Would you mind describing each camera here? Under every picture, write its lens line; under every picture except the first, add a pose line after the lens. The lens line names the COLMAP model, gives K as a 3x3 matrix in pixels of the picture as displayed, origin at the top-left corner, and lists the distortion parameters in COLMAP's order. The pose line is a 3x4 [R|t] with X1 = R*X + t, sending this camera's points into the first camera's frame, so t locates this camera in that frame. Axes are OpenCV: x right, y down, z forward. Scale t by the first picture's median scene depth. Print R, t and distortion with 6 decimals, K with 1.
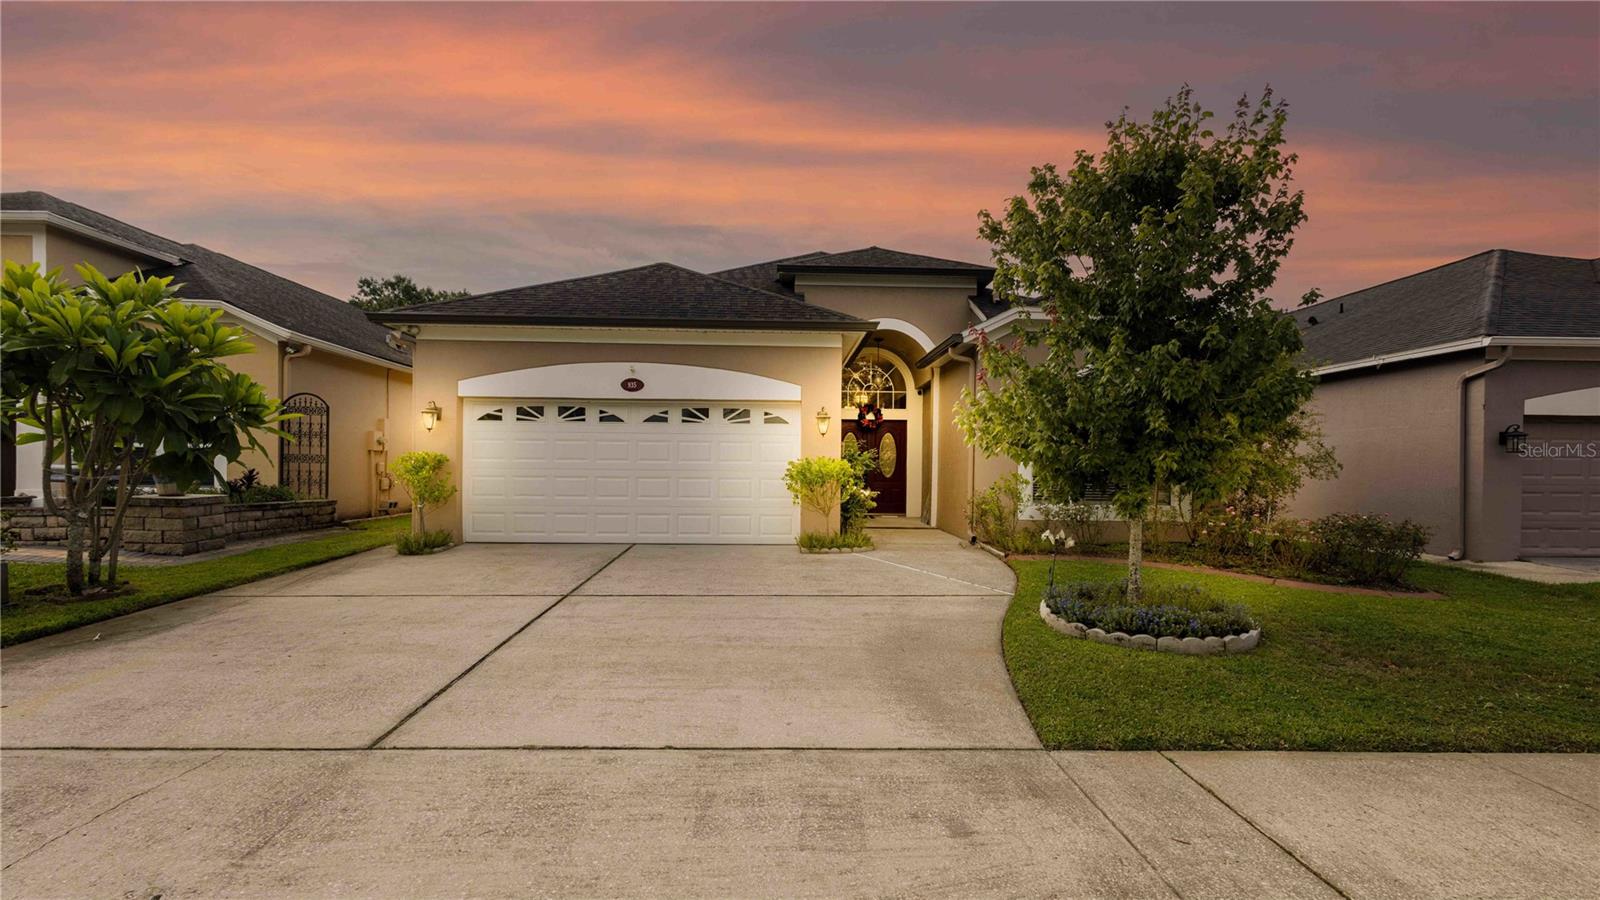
lens RADIAL K [[804.3, 0, 800.0], [0, 804.3, 450.0], [0, 0, 1]] dist [0.007338, -0.000759]
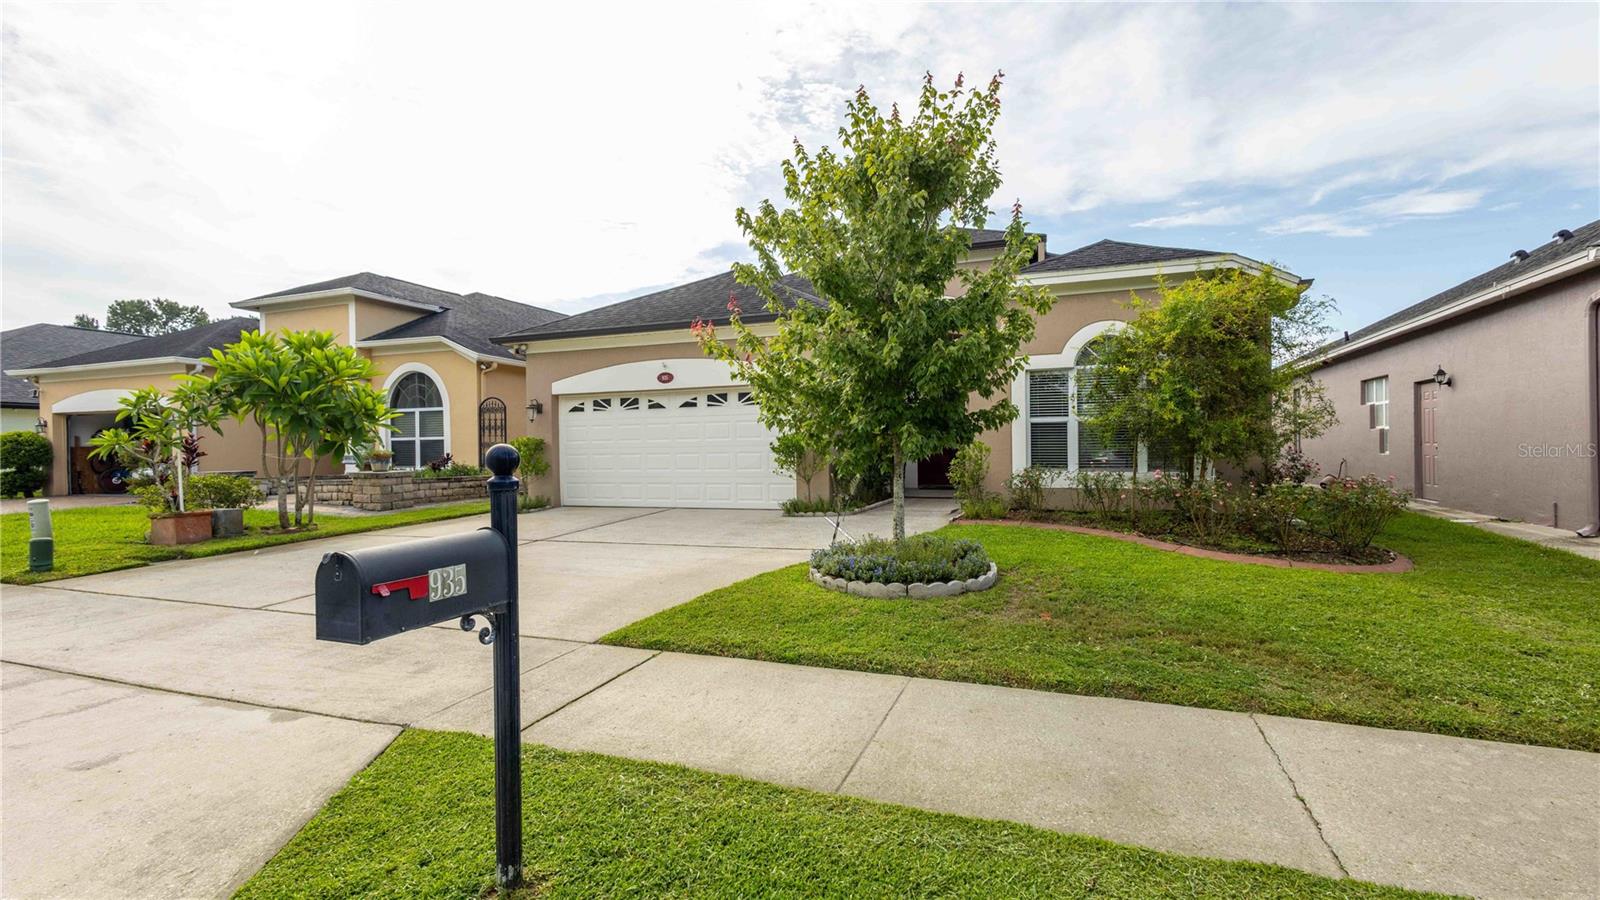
lens RADIAL K [[804.3, 0, 800.0], [0, 804.3, 450.0], [0, 0, 1]] dist [0.007338, -0.000759]
pose [[0.906716, -0.023338, -0.421096, 0.500752], [0.032813, 0.999345, 0.015268, 0.017213], [0.420463, -0.027661, 0.906888, -0.025779]]
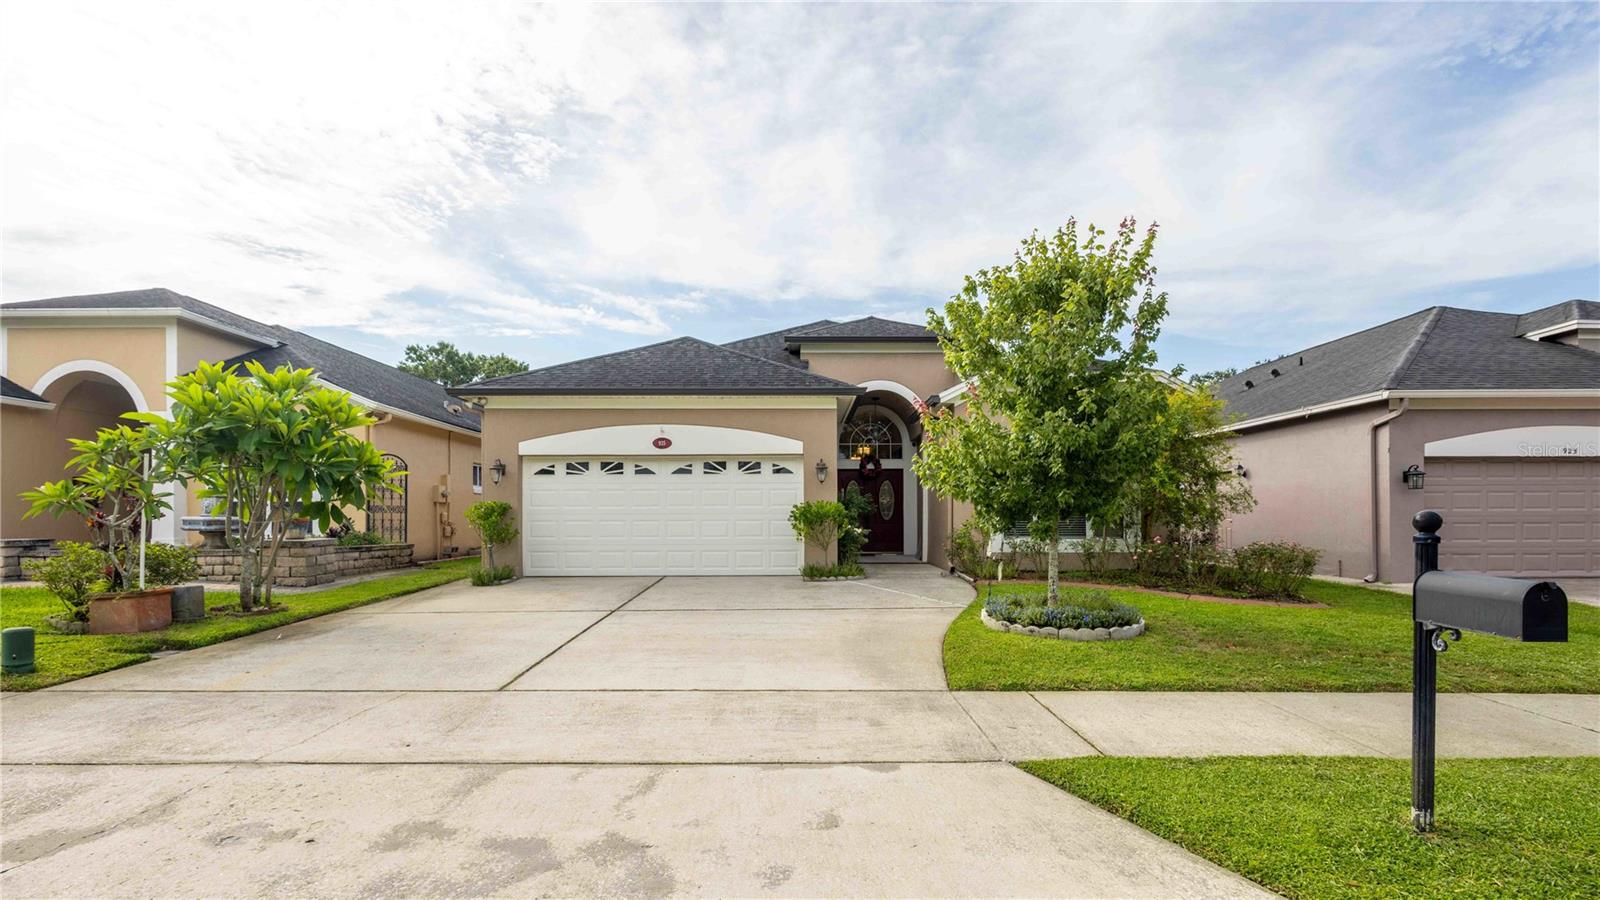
lens RADIAL K [[813.3, 0, 807.3], [0, 813.3, 485.2], [0, 0, 1]] dist [0.006070, 0.000447]
pose [[0.999638, -0.015105, -0.022261, 0.034757], [0.014685, 0.999713, -0.018929, 0.007964], [0.022540, 0.018595, 0.999573, -0.211475]]
